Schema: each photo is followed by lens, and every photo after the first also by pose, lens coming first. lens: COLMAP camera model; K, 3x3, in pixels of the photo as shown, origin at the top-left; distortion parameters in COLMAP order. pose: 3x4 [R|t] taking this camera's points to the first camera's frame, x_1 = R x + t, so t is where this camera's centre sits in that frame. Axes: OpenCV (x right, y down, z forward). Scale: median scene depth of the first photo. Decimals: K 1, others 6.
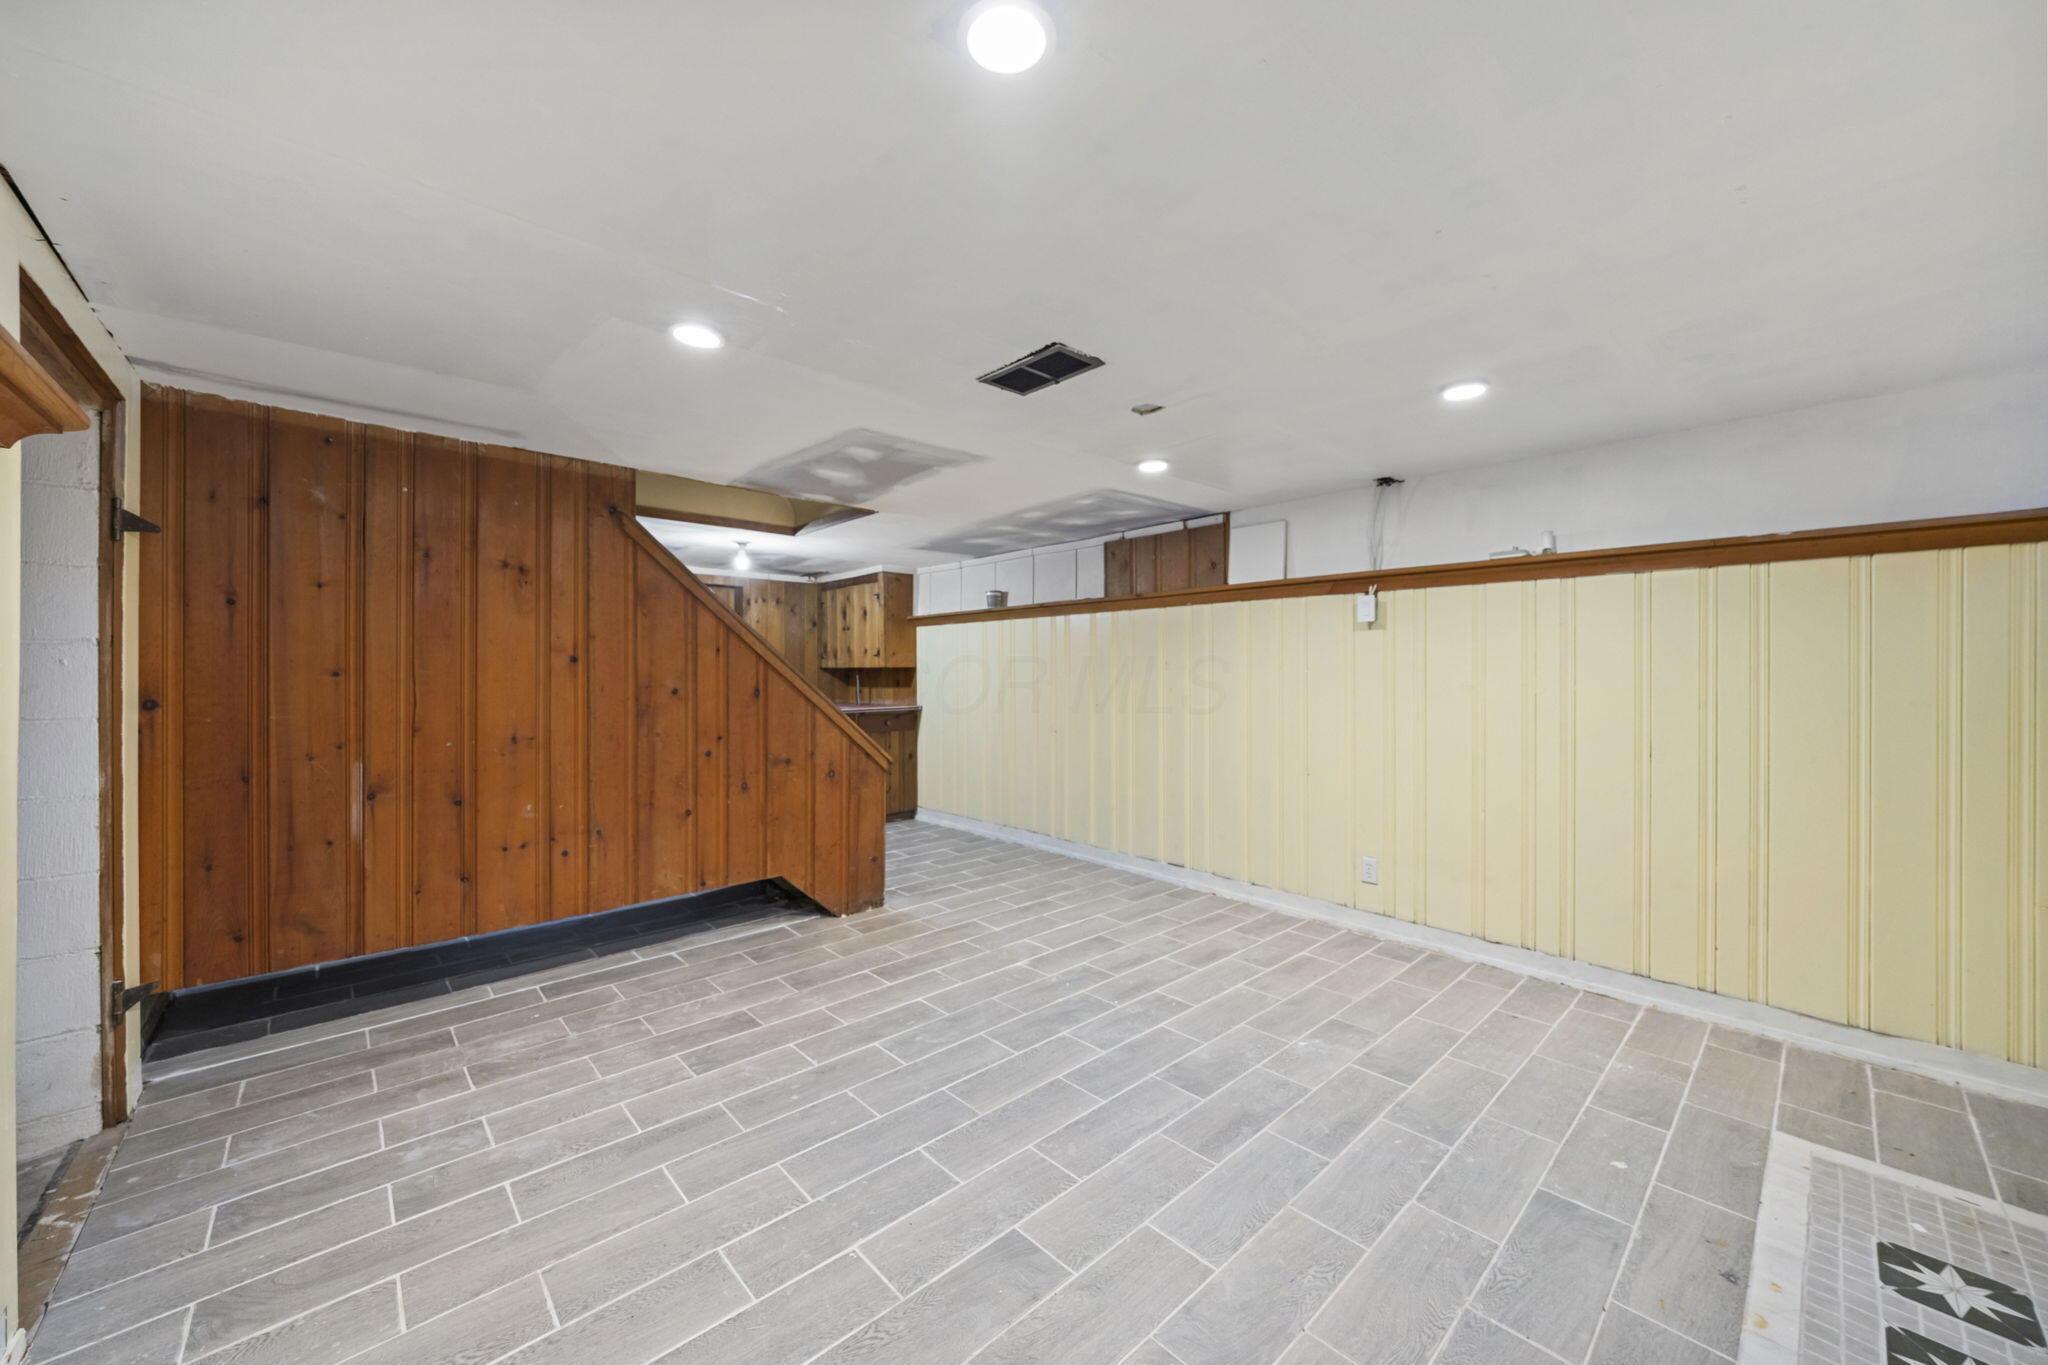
lens RADIAL K [[776.2, 0, 1019.6], [0, 776.2, 676.4], [0, 0, 1]] dist [-0.002302, -0.000040]
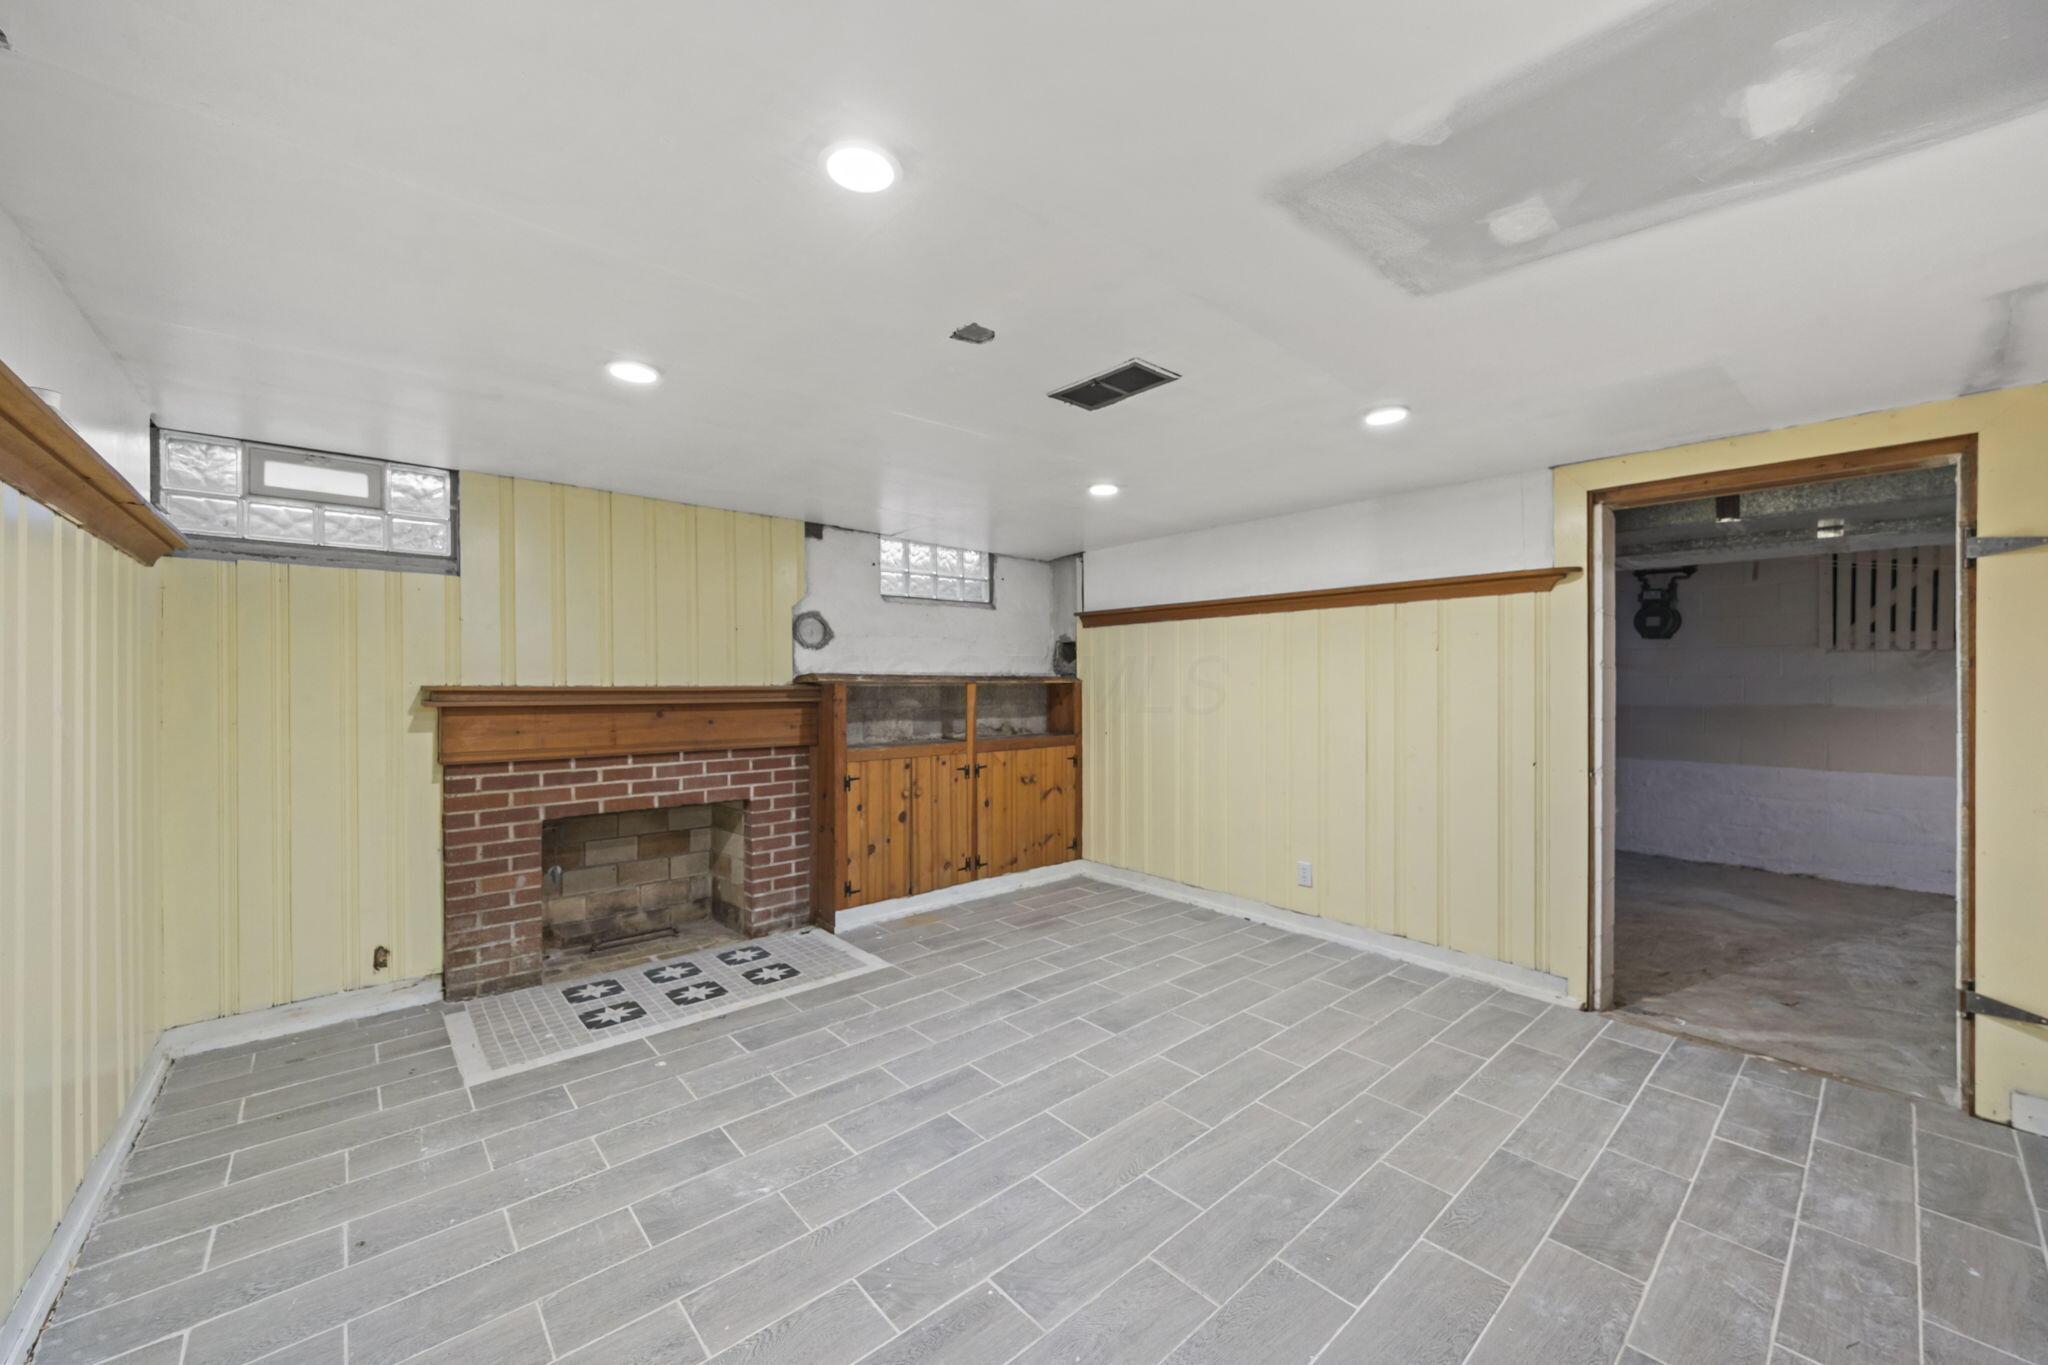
lens RADIAL K [[781.9, 0, 1024.0], [0, 781.9, 682.5], [0, 0, 1]] dist [0.000832, -0.000527]
pose [[-0.999797, -0.002330, 0.019989, 0.108200], [-0.002285, 0.999995, 0.002293, -0.016431], [-0.019994, 0.002247, -0.999798, 1.844036]]
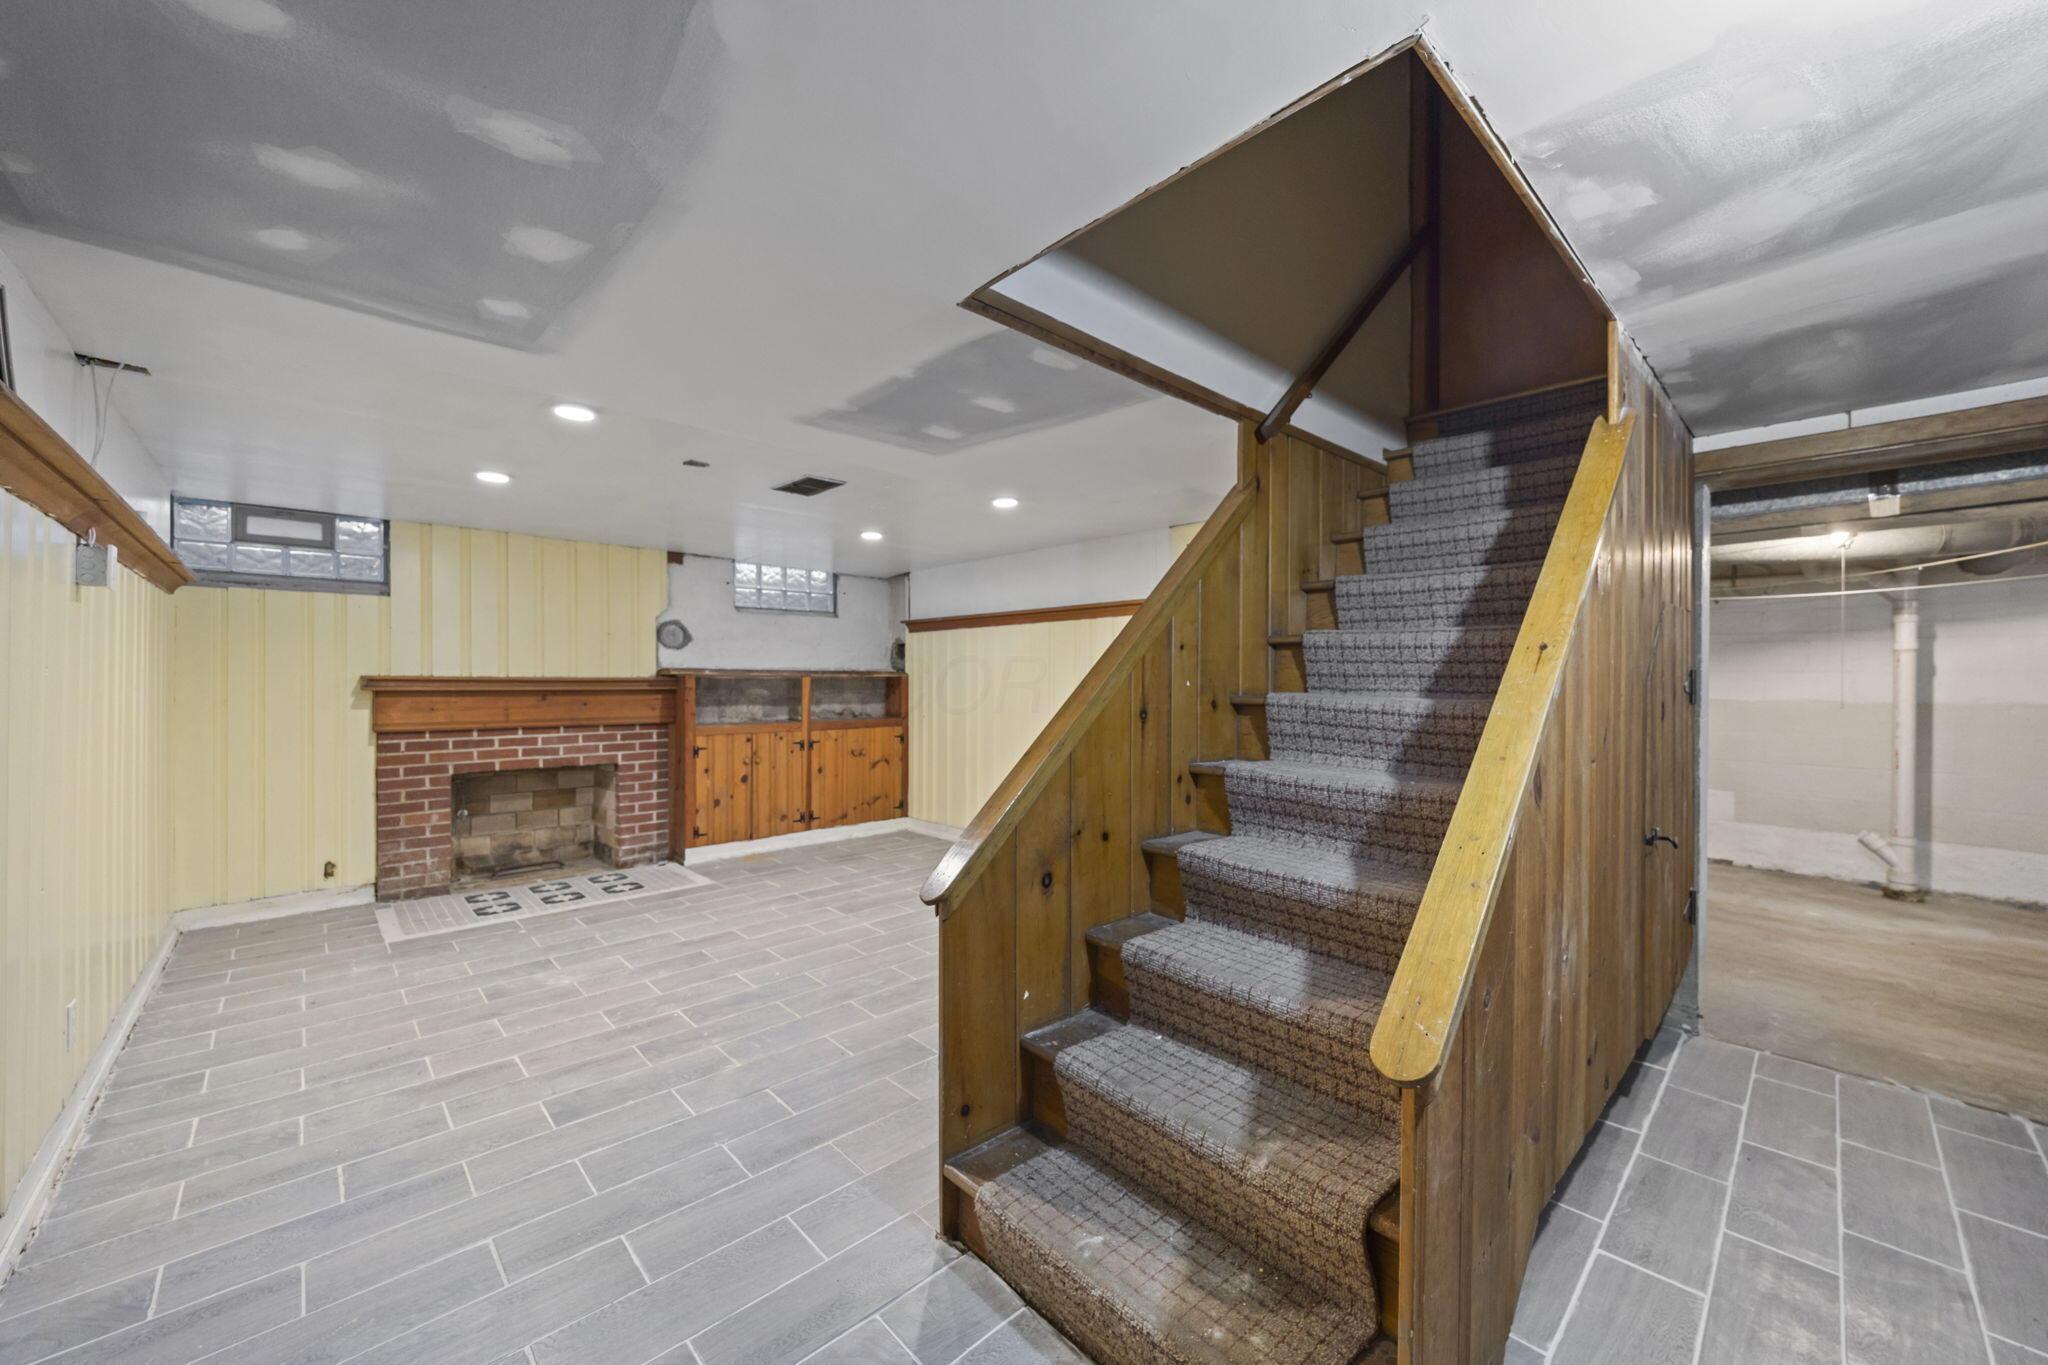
lens RADIAL K [[776.2, 0, 1019.6], [0, 776.2, 676.4], [0, 0, 1]] dist [-0.002302, -0.000040]
pose [[-0.999895, -0.006123, -0.013170, -0.350611], [-0.006121, 0.999981, -0.000220, -0.013064], [0.013171, -0.000140, -0.999913, 2.360077]]
